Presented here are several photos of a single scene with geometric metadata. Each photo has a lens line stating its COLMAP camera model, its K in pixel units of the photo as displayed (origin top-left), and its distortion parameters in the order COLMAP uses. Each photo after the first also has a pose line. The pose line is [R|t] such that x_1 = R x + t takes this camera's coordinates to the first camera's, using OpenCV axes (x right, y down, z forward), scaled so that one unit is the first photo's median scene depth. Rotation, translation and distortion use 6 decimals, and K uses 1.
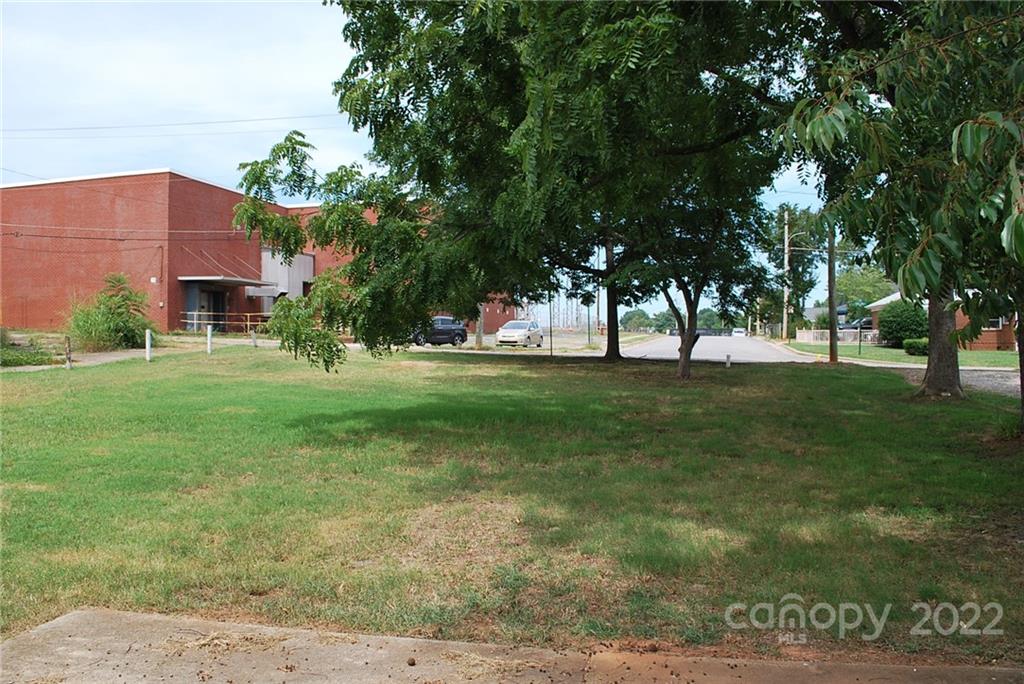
lens RADIAL K [[842.7, 0, 509.2], [0, 842.7, 337.8], [0, 0, 1]] dist [-0.088352, 0.007762]
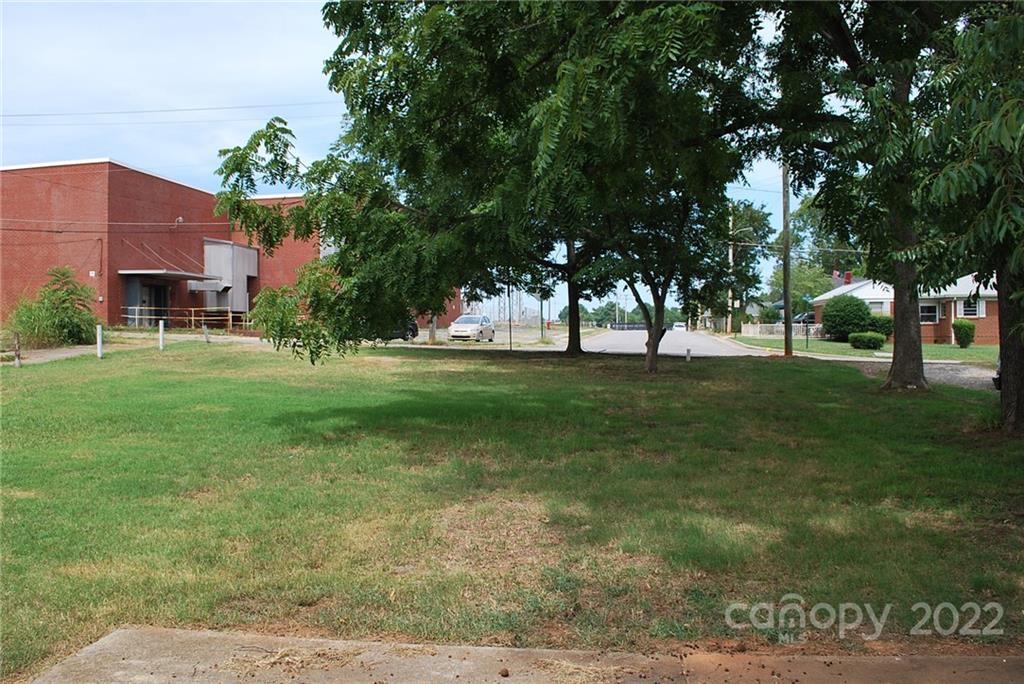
lens RADIAL K [[842.7, 0, 516.3], [0, 842.7, 347.6], [0, 0, 1]] dist [-0.088352, 0.007762]
pose [[0.996784, -0.003648, 0.080058, -0.058984], [0.002220, 0.999837, 0.017913, 0.000255], [-0.080110, -0.017678, 0.996629, 0.018693]]
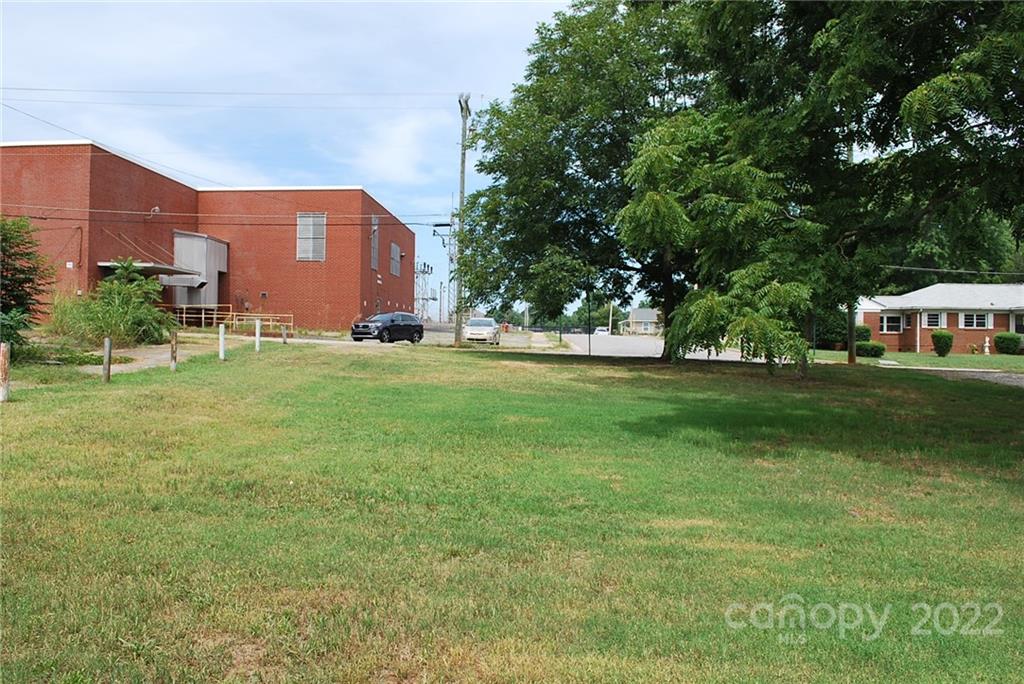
lens RADIAL K [[842.7, 0, 510.3], [0, 842.7, 346.1], [0, 0, 1]] dist [-0.088352, 0.007762]
pose [[0.978227, 0.009866, 0.207302, -0.613216], [-0.012790, 0.999837, 0.012765, -0.001769], [-0.207142, -0.015139, 0.978194, 0.178803]]
